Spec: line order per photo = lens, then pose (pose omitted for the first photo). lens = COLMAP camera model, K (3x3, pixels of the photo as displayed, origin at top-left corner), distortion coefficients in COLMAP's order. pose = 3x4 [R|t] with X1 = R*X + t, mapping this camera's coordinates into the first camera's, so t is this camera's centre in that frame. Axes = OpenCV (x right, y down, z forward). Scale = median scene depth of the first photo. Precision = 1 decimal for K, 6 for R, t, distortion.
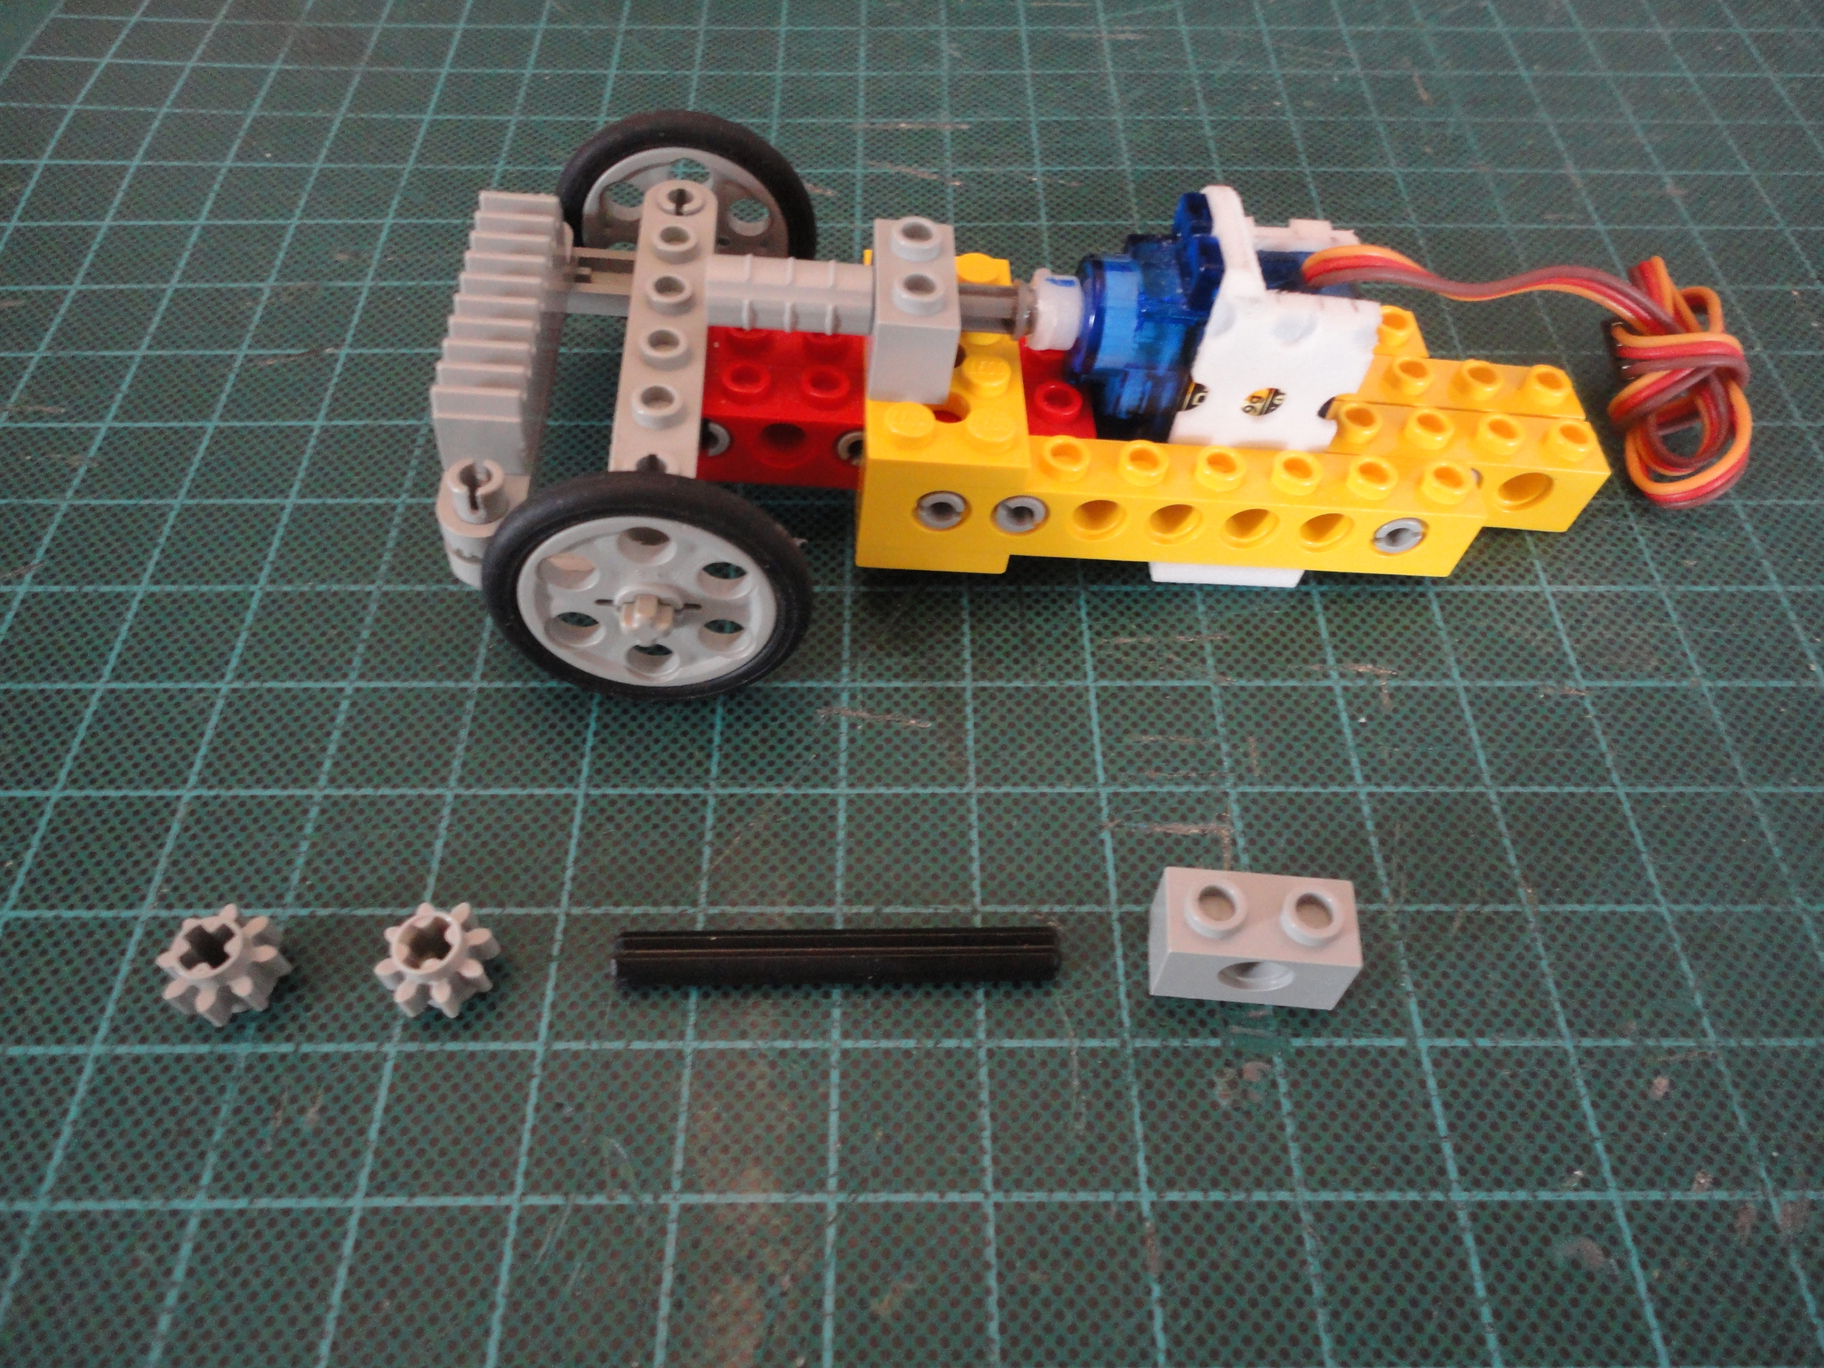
lens RADIAL K [[1317.1, 0, 908.7], [0, 1317.1, 685.4], [0, 0, 1]] dist [0.019250, -0.007036]
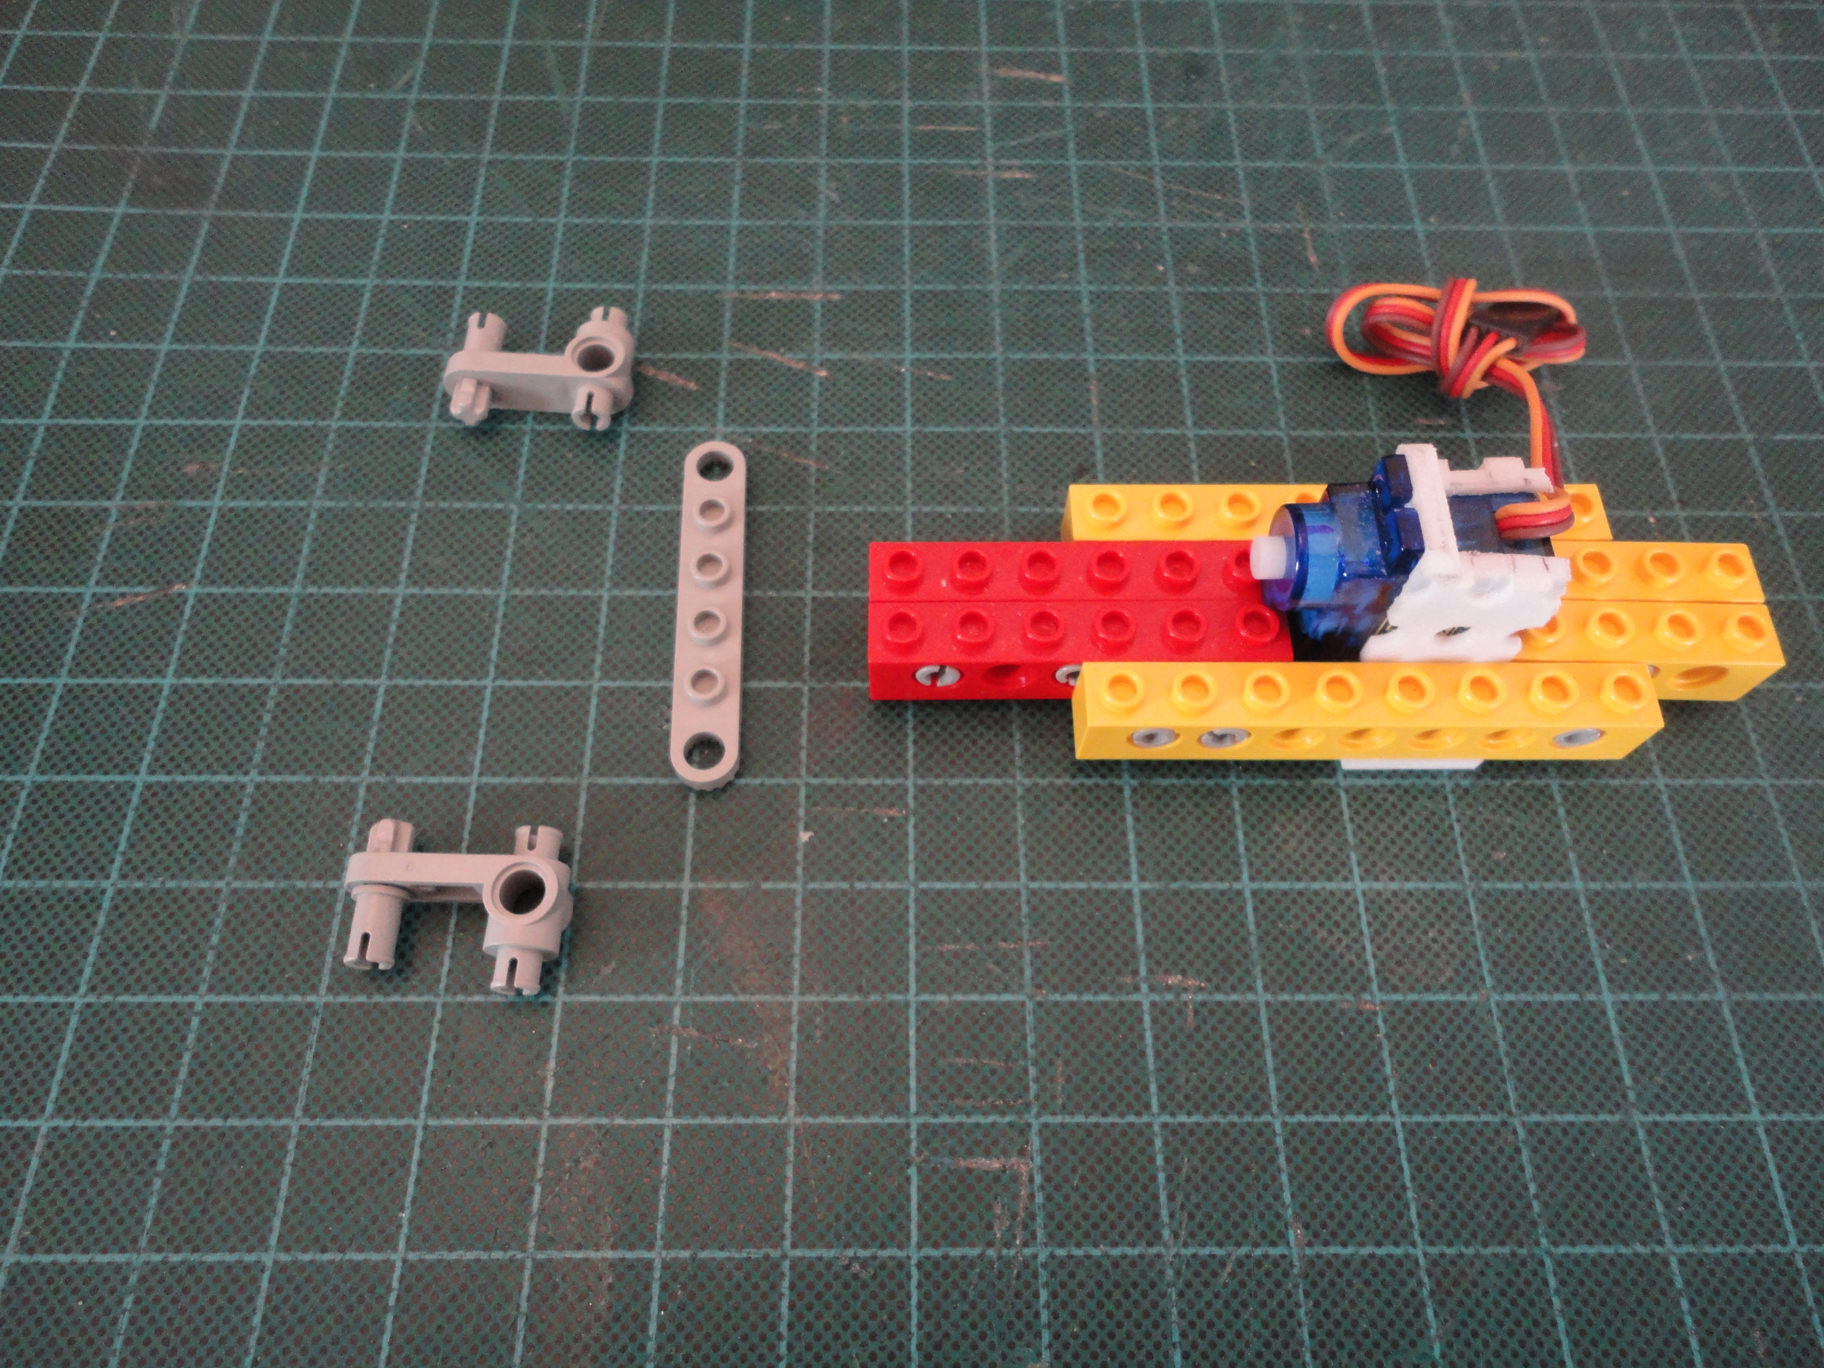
lens RADIAL K [[1317.1, 0, 912.4], [0, 1317.1, 687.5], [0, 0, 1]] dist [0.019250, -0.007036]
pose [[0.999936, 0.003825, 0.010635, 0.126497], [-0.005343, 0.989191, 0.146538, -0.400017], [-0.009960, -0.146586, 0.989148, -0.002103]]
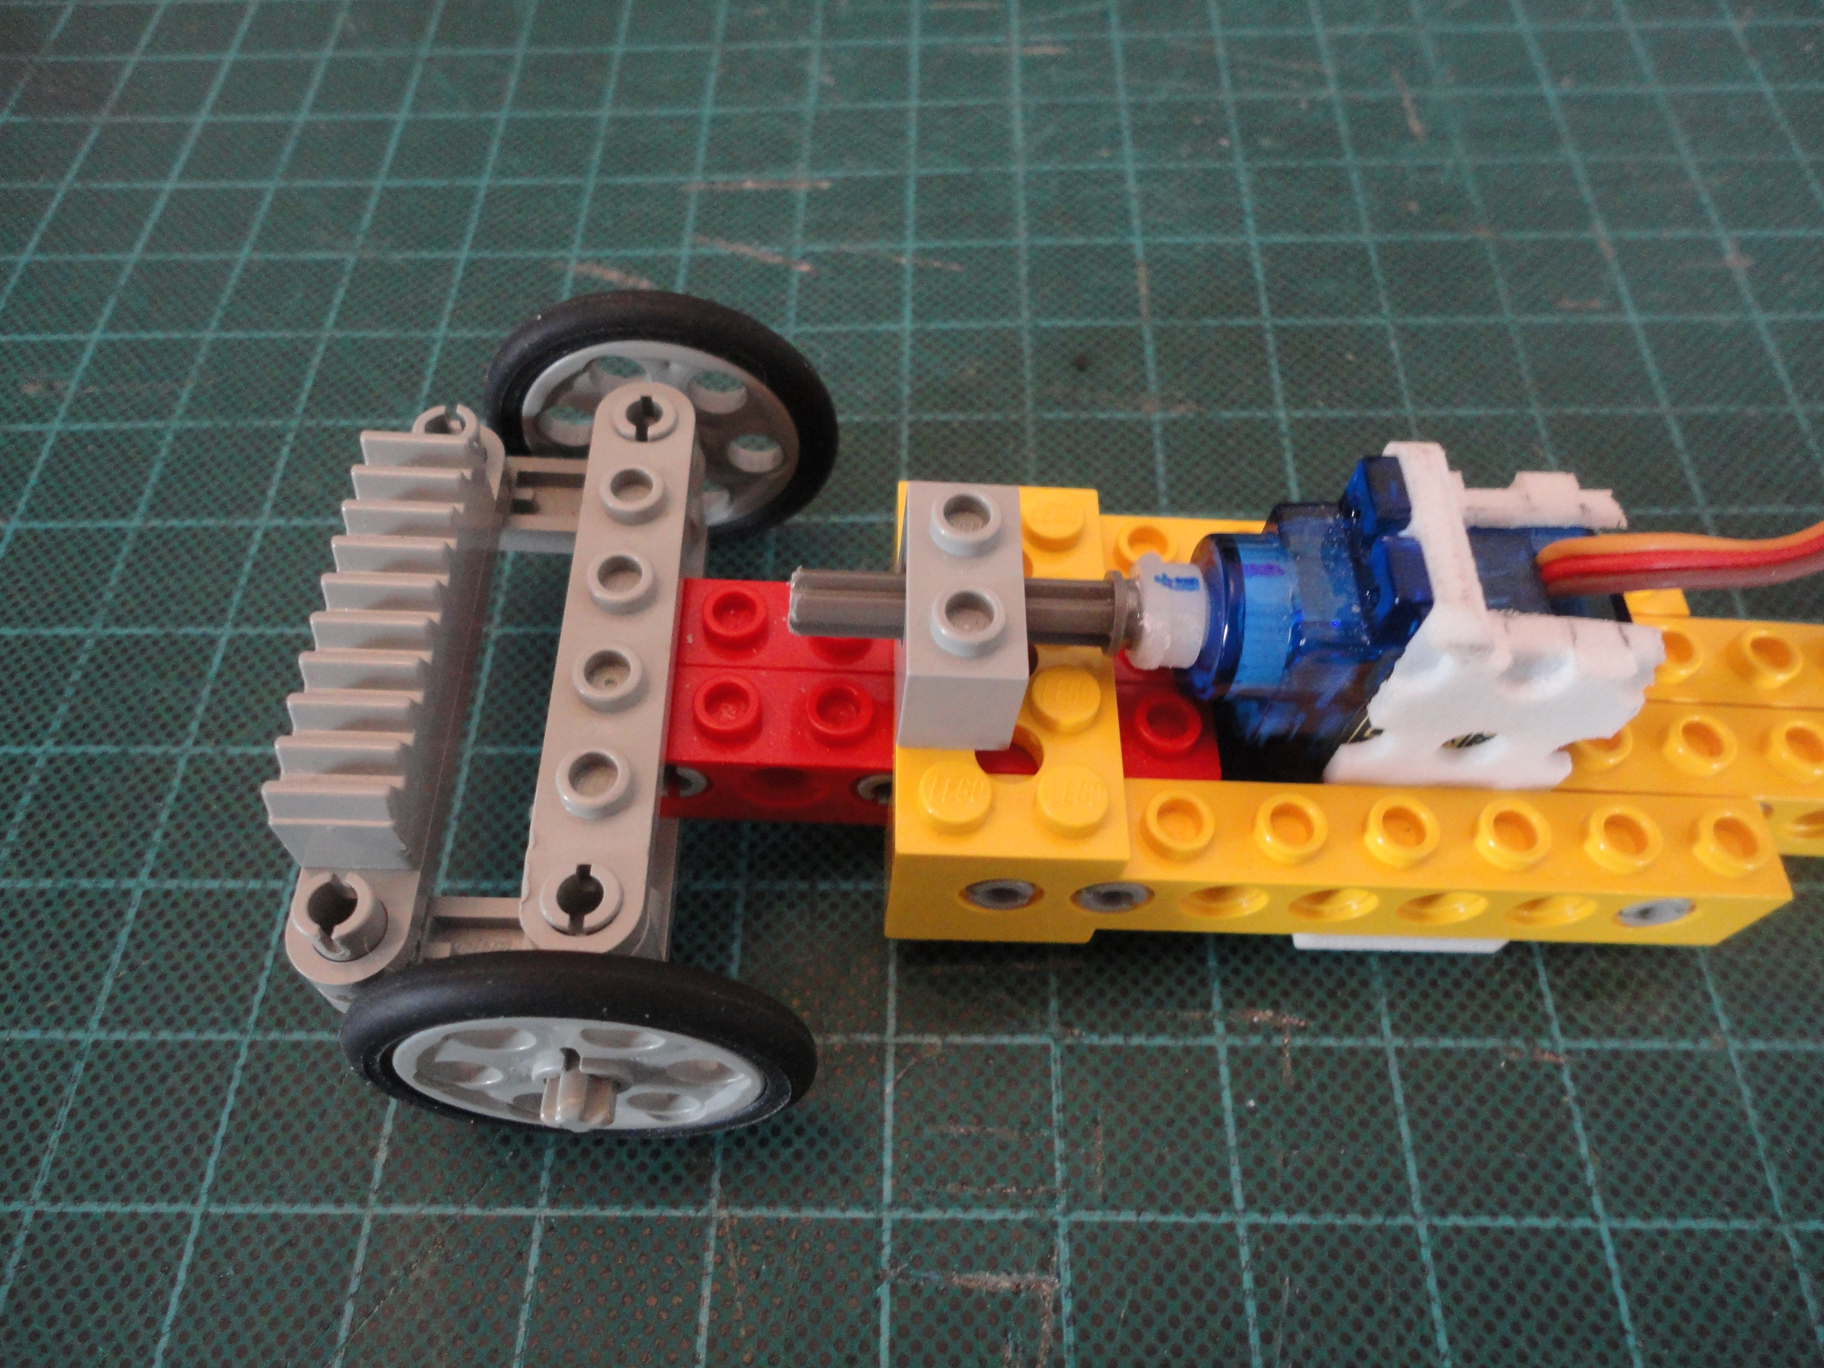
lens RADIAL K [[1317.1, 0, 914.3], [0, 1317.1, 679.2], [0, 0, 1]] dist [0.019250, -0.007036]
pose [[0.998871, -0.004416, -0.047301, 0.188064], [0.007771, 0.997447, 0.070984, -0.258810], [0.046867, -0.071271, 0.996355, 0.268545]]
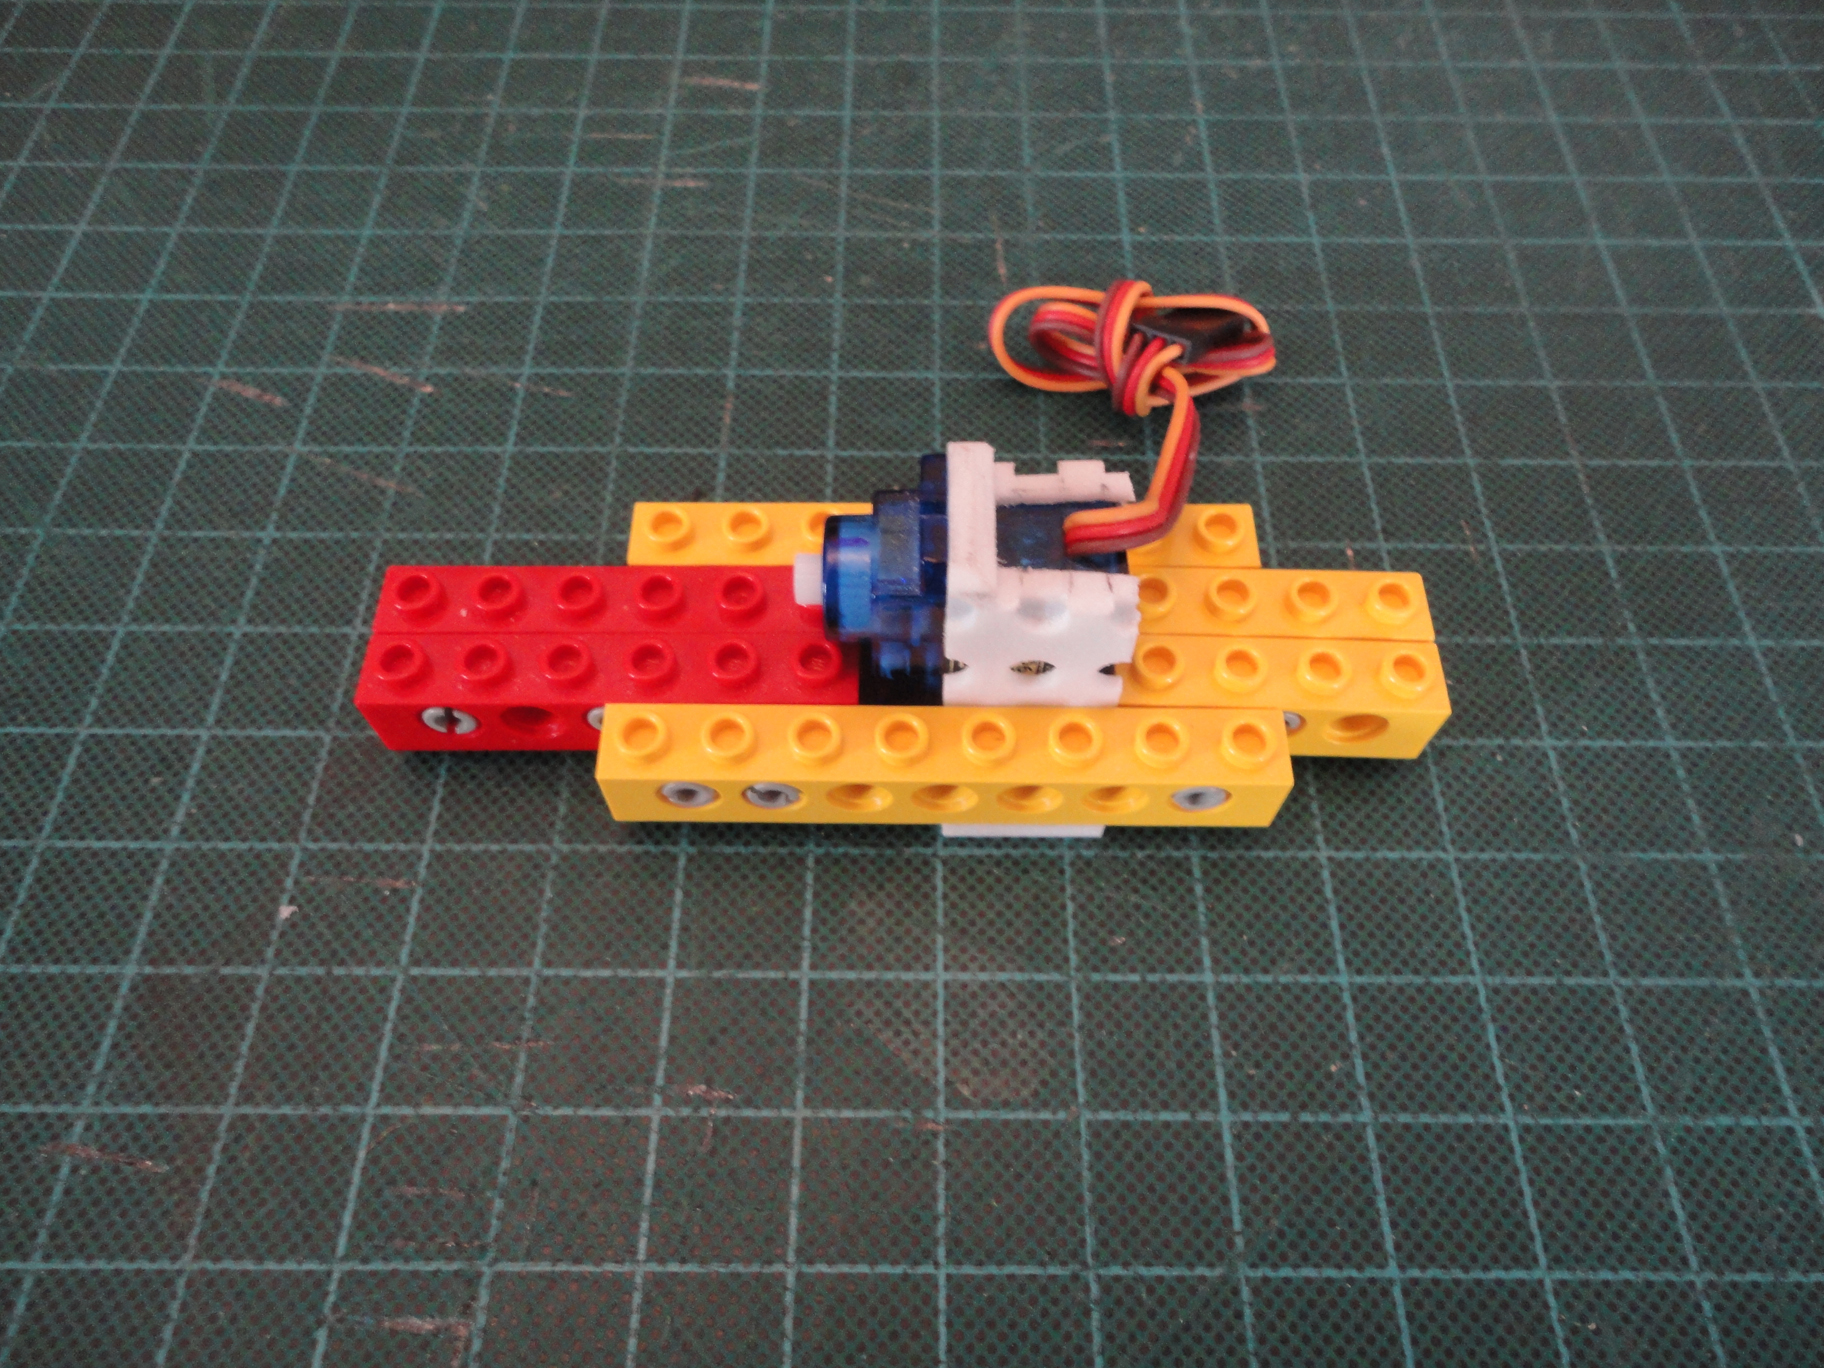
lens RADIAL K [[1317.1, 0, 908.9], [0, 1317.1, 686.6], [0, 0, 1]] dist [0.019250, -0.007036]
pose [[0.999890, 0.008851, -0.011878, 0.497339], [-0.007931, 0.997126, 0.075350, -0.344997], [0.012511, -0.075247, 0.997086, 0.165834]]
